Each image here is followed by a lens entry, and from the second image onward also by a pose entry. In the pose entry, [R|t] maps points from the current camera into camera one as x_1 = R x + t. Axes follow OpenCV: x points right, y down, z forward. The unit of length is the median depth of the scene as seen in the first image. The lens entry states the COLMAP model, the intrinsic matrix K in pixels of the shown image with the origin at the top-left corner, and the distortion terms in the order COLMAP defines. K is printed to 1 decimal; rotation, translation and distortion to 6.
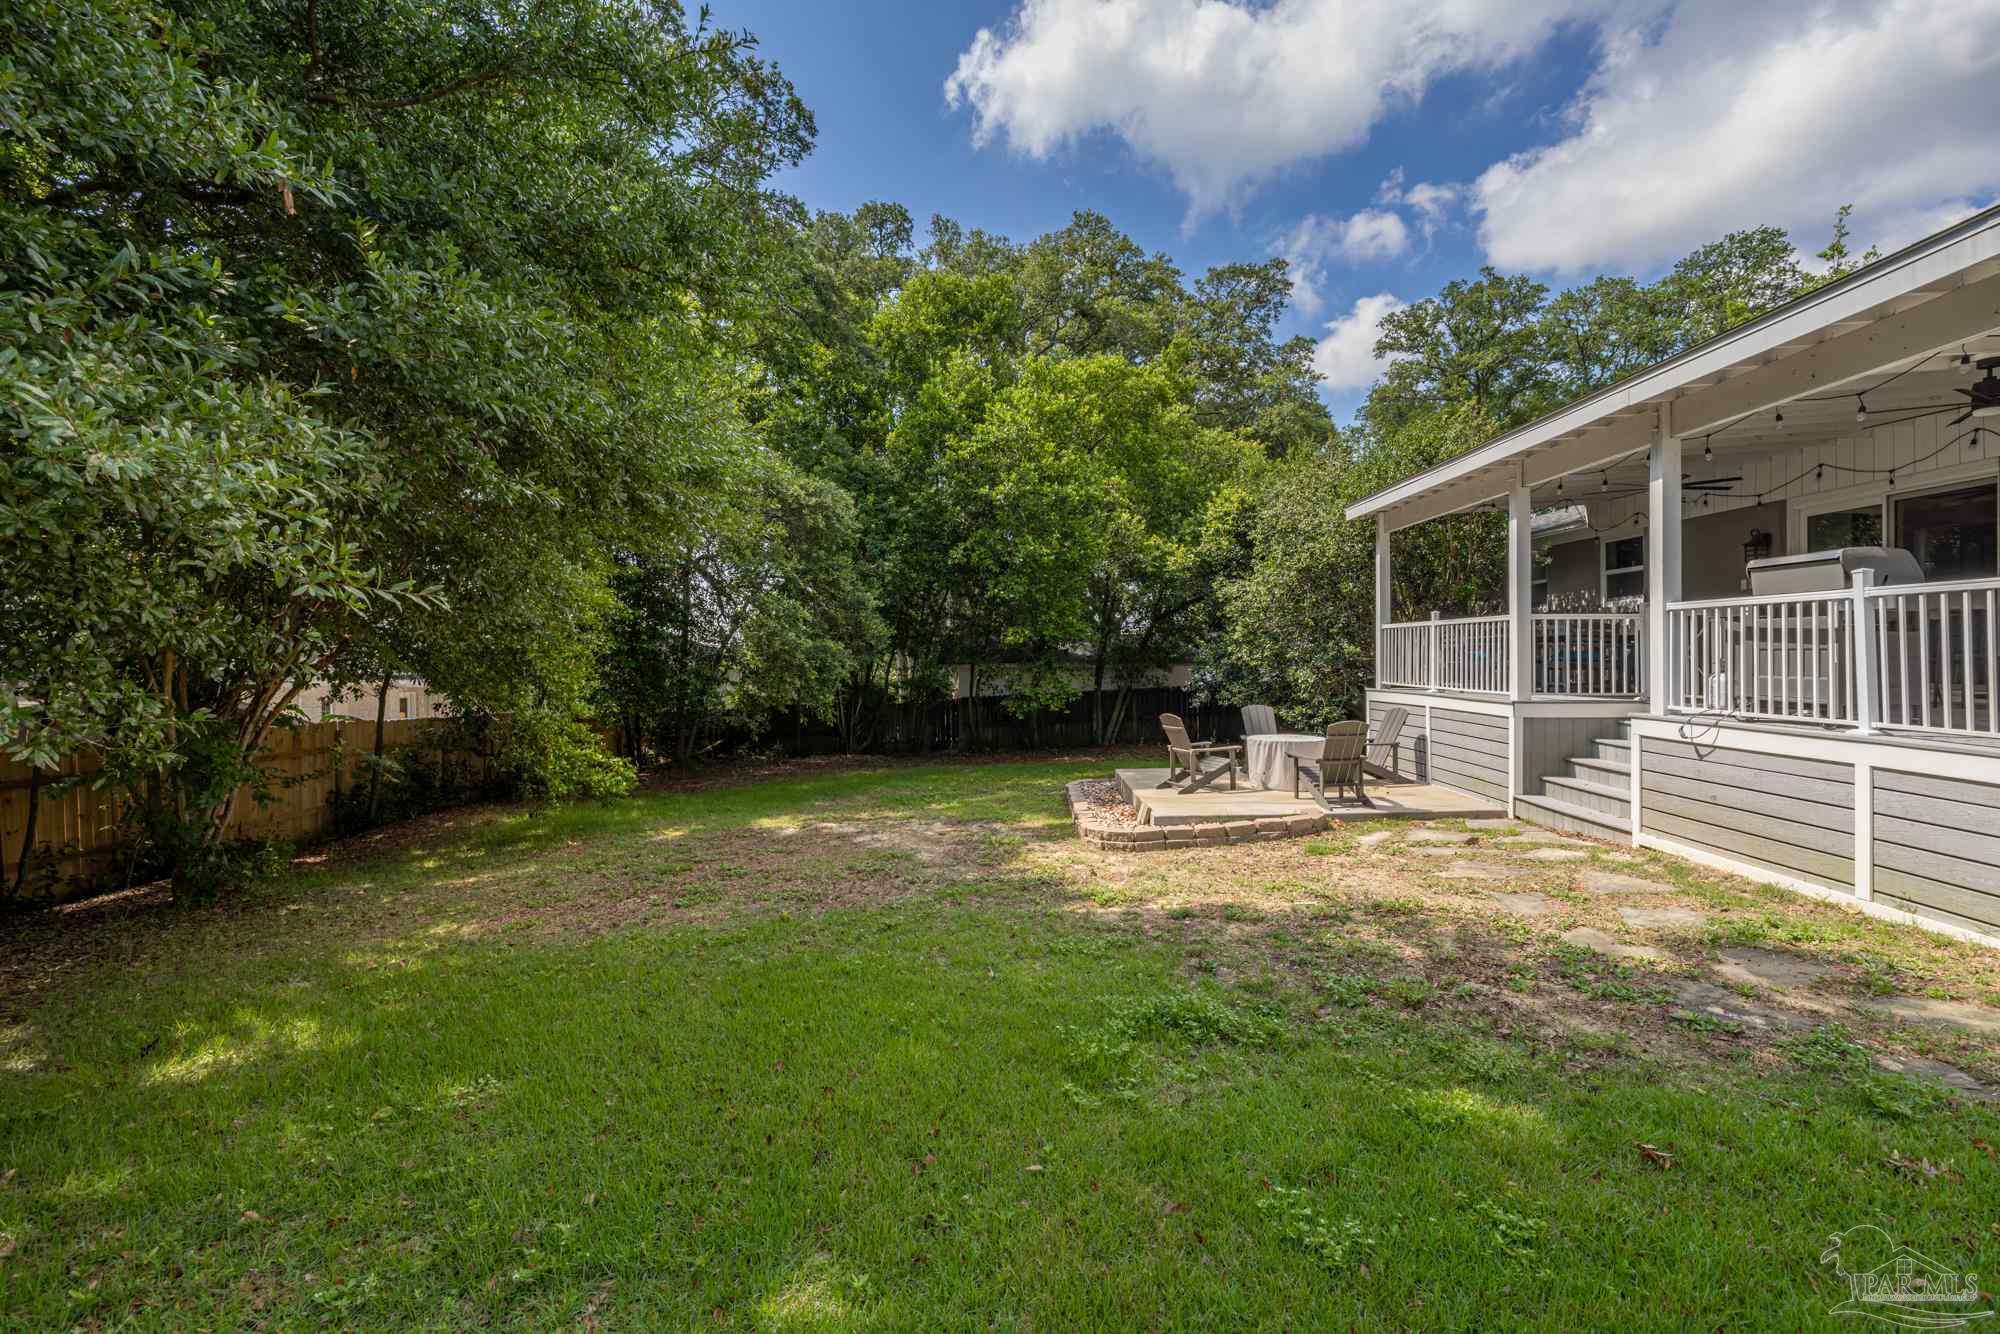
lens RADIAL K [[843.5, 0, 1000.0], [0, 843.5, 667.0], [0, 0, 1]] dist [-0.000796, -0.000033]
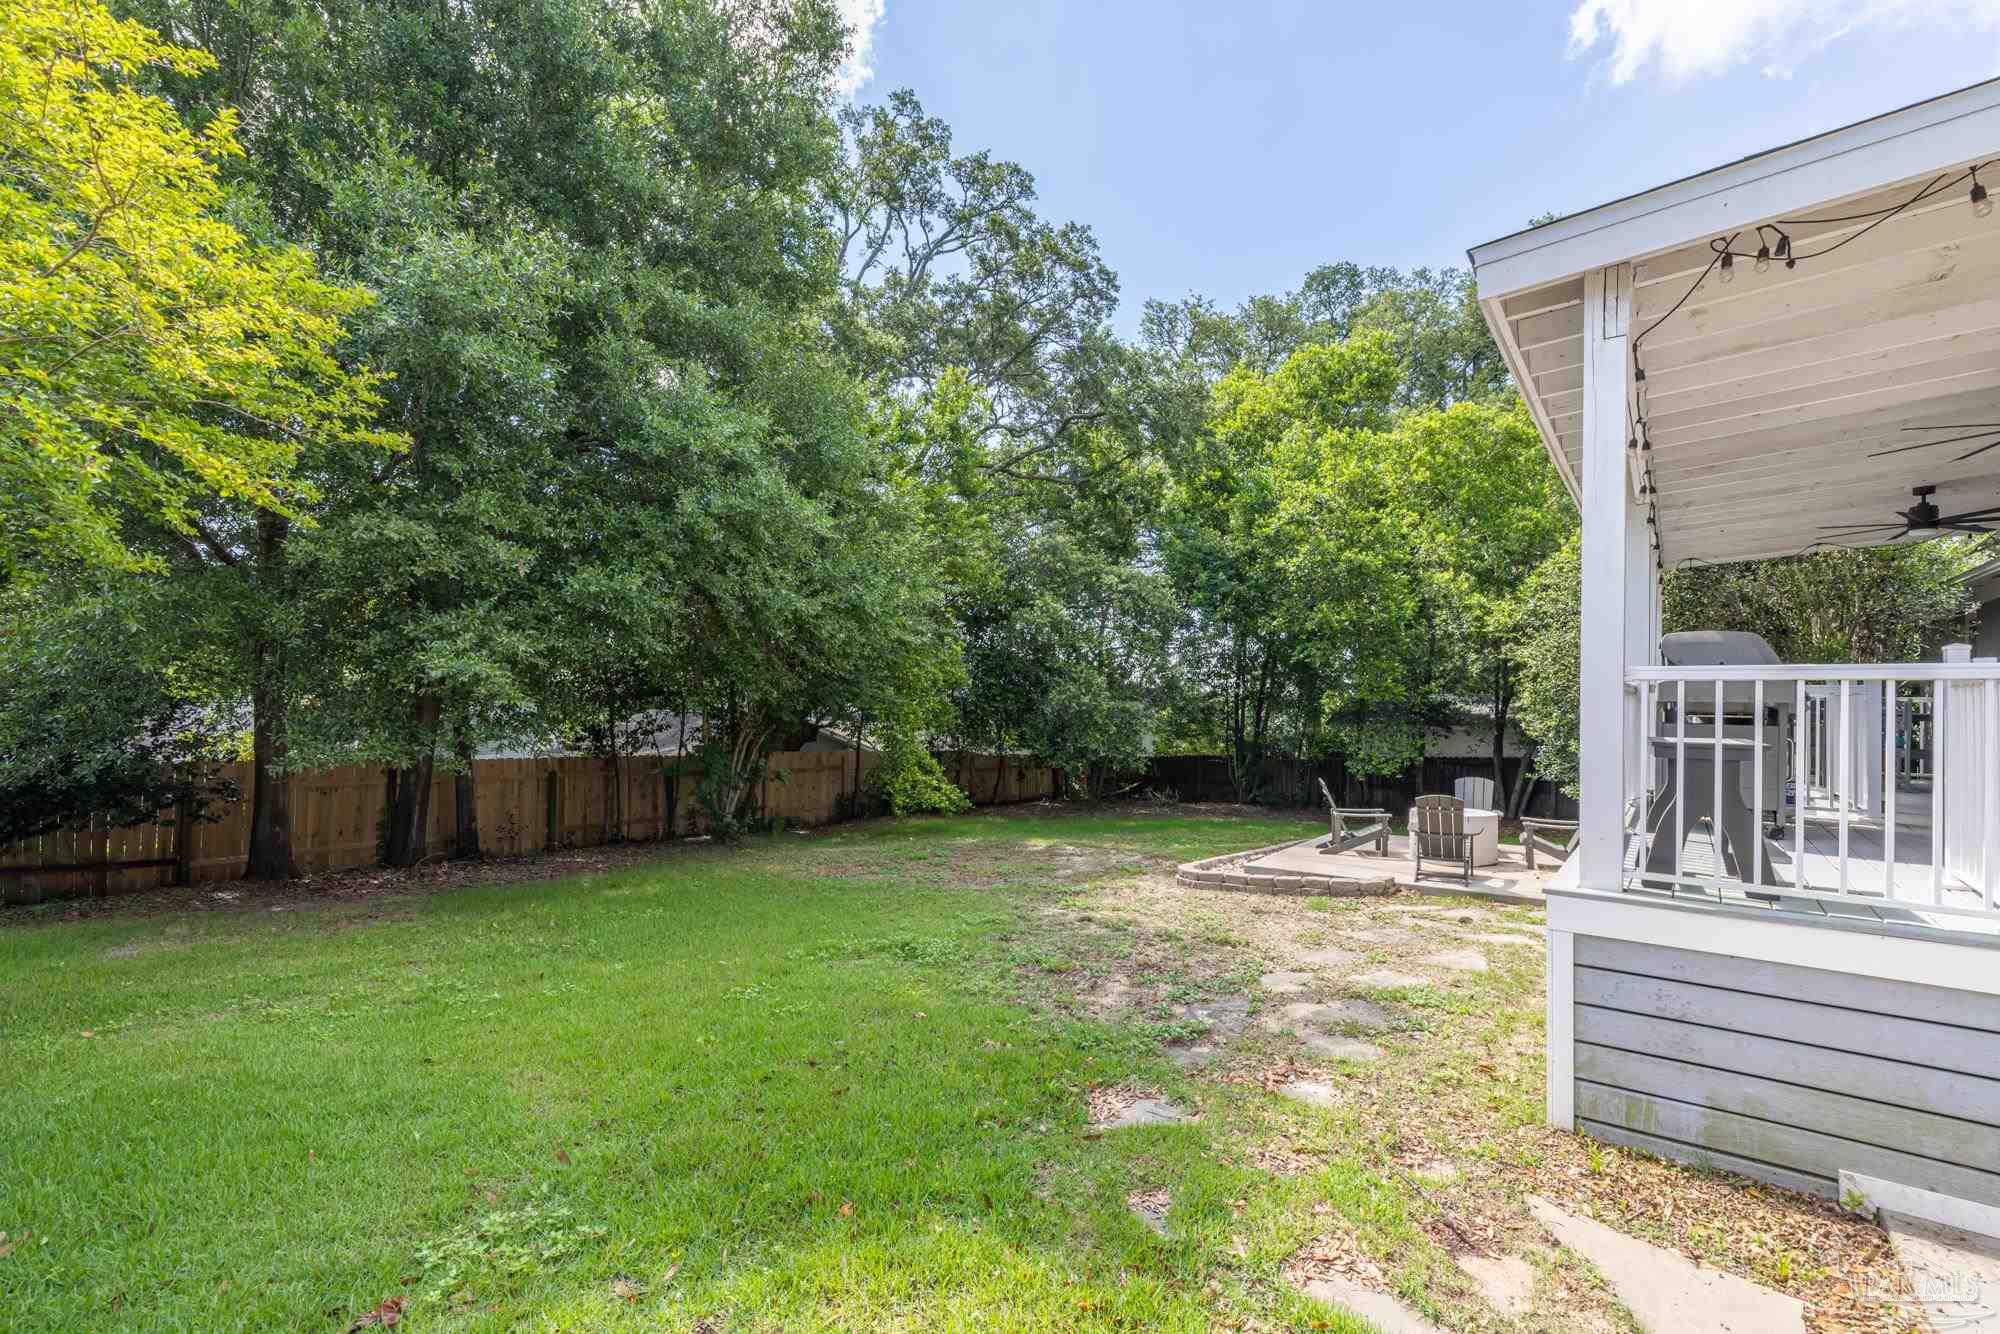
lens RADIAL K [[831.4, 0, 1005.7], [0, 831.4, 728.5], [0, 0, 1]] dist [0.014725, -0.014950]
pose [[0.790108, 0.030060, -0.612230, 0.422442], [-0.019277, 0.999521, 0.024199, -0.020662], [0.612664, -0.007318, 0.790310, -0.066643]]
